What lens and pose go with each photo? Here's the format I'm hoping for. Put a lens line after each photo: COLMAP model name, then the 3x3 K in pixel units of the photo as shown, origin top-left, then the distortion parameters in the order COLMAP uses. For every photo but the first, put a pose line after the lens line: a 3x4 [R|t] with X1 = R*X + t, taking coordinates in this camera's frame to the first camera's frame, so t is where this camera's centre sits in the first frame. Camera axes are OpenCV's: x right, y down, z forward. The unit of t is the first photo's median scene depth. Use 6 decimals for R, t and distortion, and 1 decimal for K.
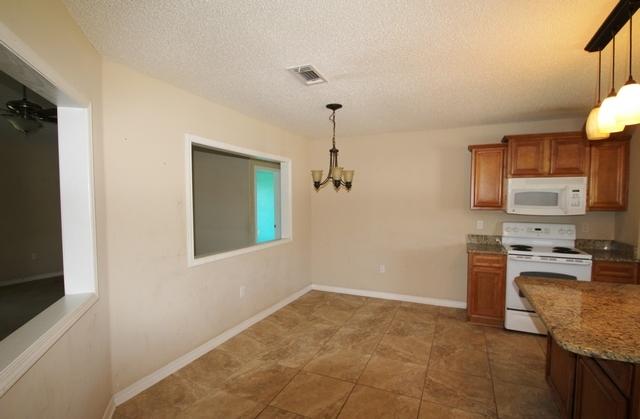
lens RADIAL K [[311.8, 0, 320.5], [0, 311.8, 209.0], [0, 0, 1]] dist [-0.021707, -0.001748]
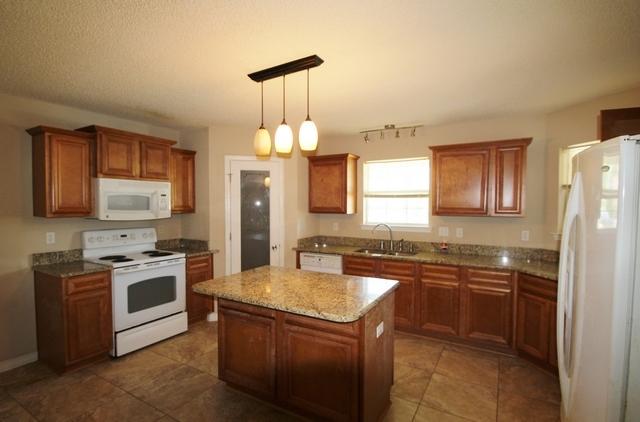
lens RADIAL K [[311.8, 0, 322.1], [0, 311.8, 214.3], [0, 0, 1]] dist [-0.021707, -0.001748]
pose [[0.097667, -0.033966, 0.994639, -0.162962], [0.030940, 0.999038, 0.031079, -0.009762], [-0.994738, 0.027739, 0.098624, 0.339884]]
